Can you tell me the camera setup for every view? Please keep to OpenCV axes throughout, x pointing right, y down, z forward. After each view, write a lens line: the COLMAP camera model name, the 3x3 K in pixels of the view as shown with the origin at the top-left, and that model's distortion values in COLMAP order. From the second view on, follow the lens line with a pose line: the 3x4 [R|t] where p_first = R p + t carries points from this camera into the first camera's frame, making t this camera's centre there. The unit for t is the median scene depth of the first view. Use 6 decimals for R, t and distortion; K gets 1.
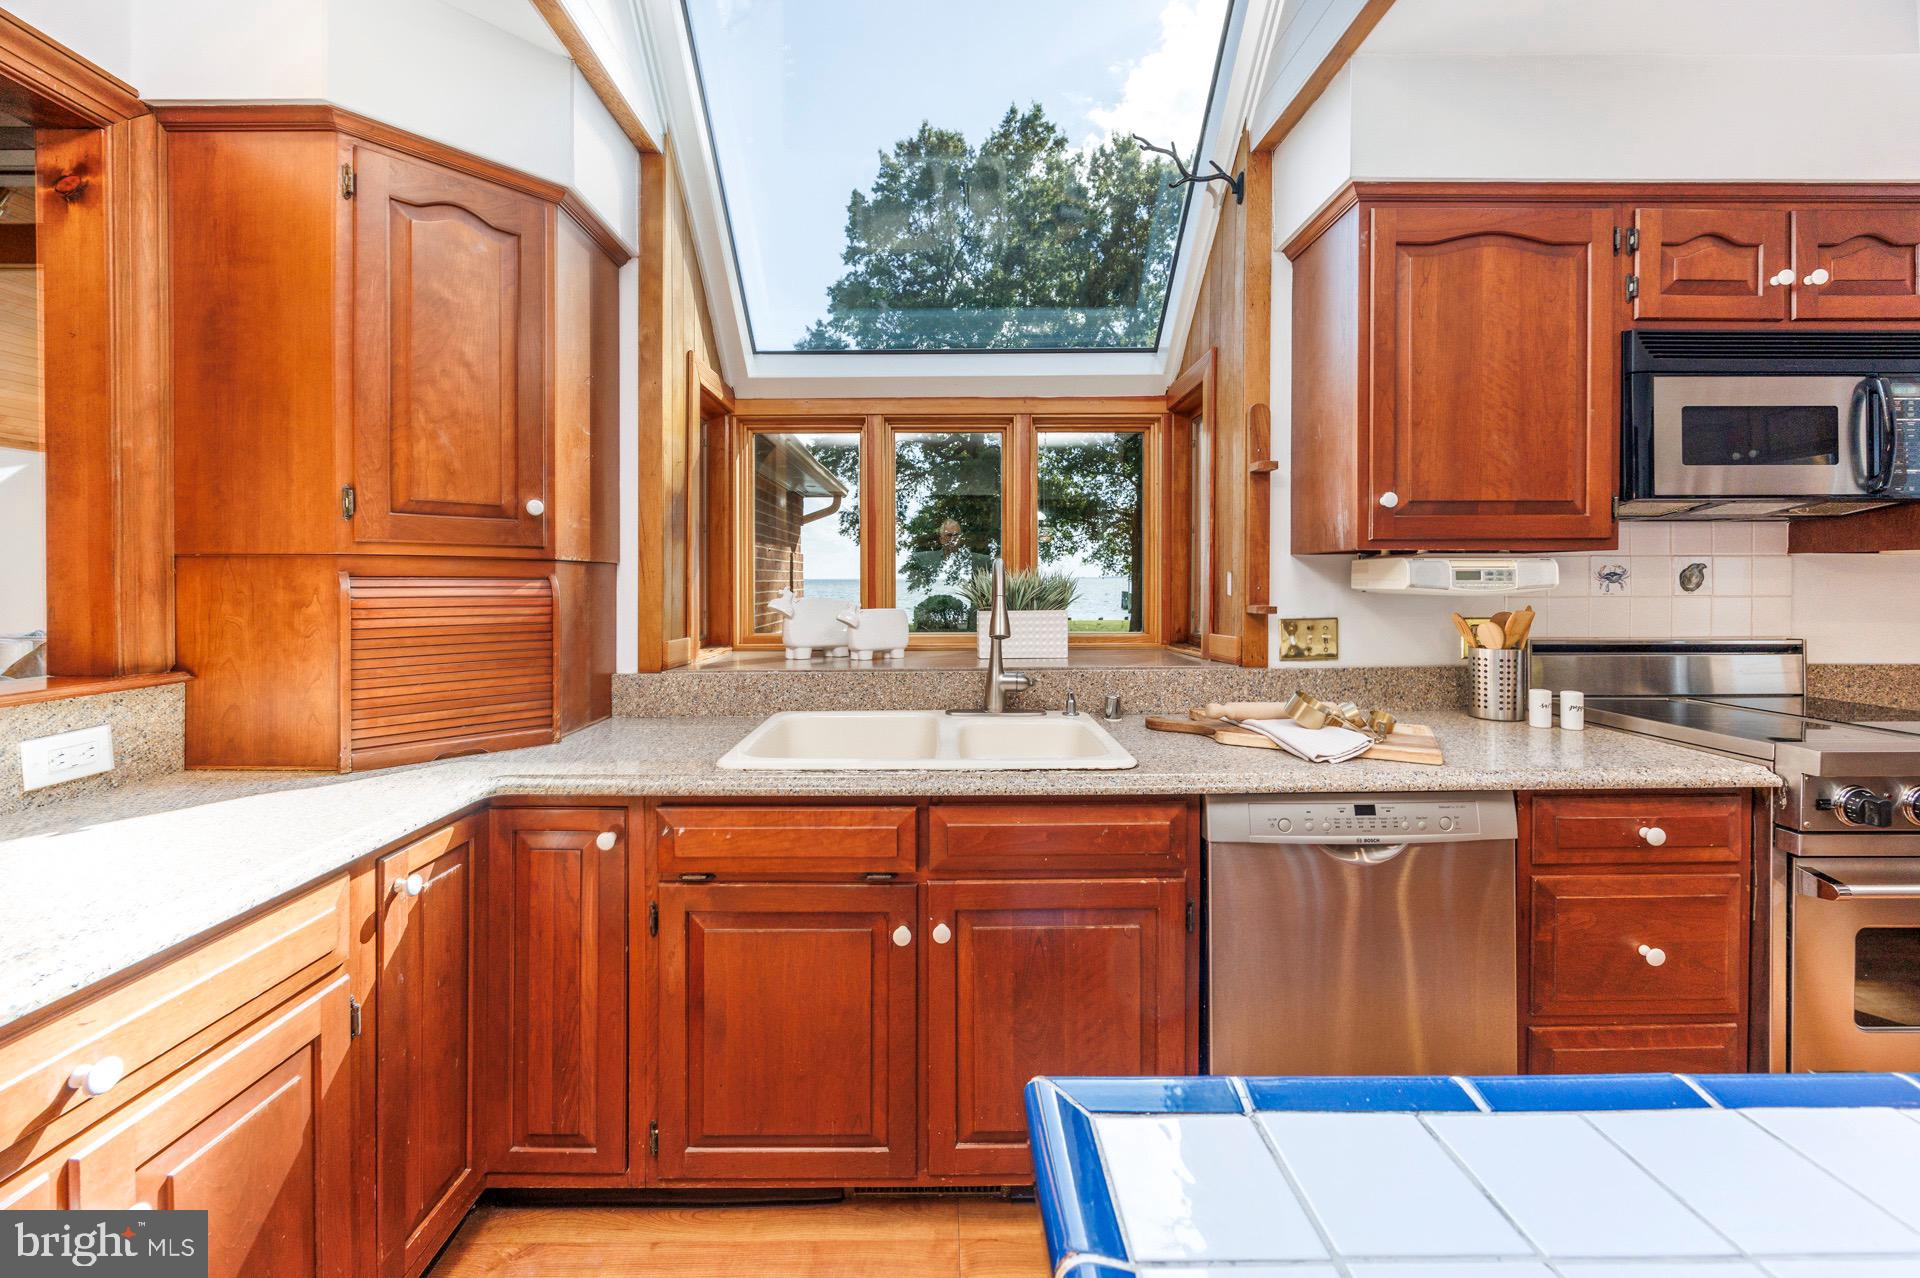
lens RADIAL K [[729.4, 0, 936.0], [0, 729.4, 580.7], [0, 0, 1]] dist [-0.002309, -0.000219]
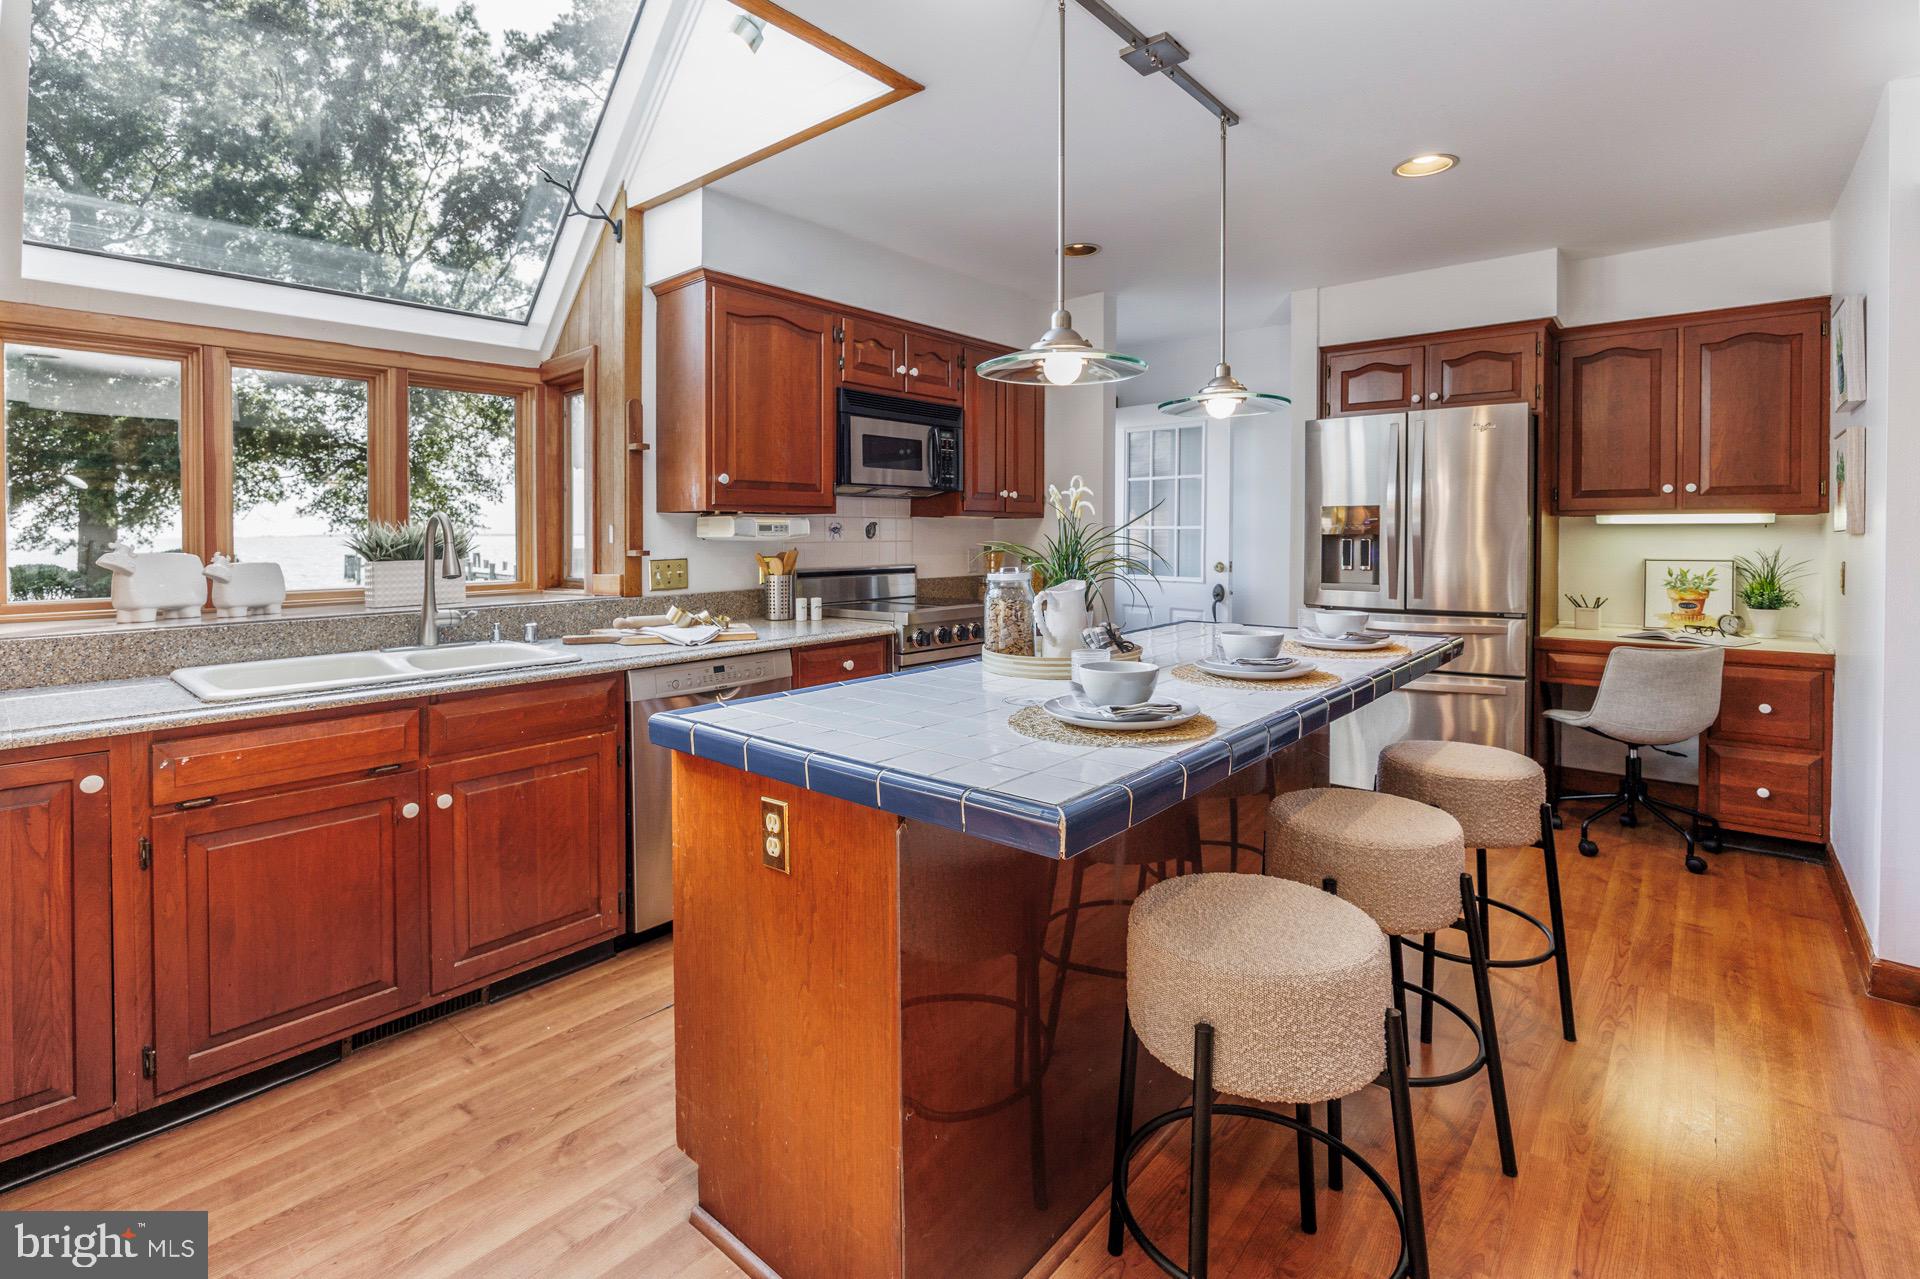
lens RADIAL K [[900.6, 0, 961.3], [0, 900.6, 547.1], [0, 0, 1]] dist [-0.001549, -0.000380]
pose [[0.643685, -0.011595, 0.765203, -0.504384], [0.005379, 0.999929, 0.010626, 0.015801], [-0.765272, -0.002723, 0.643701, -0.599566]]
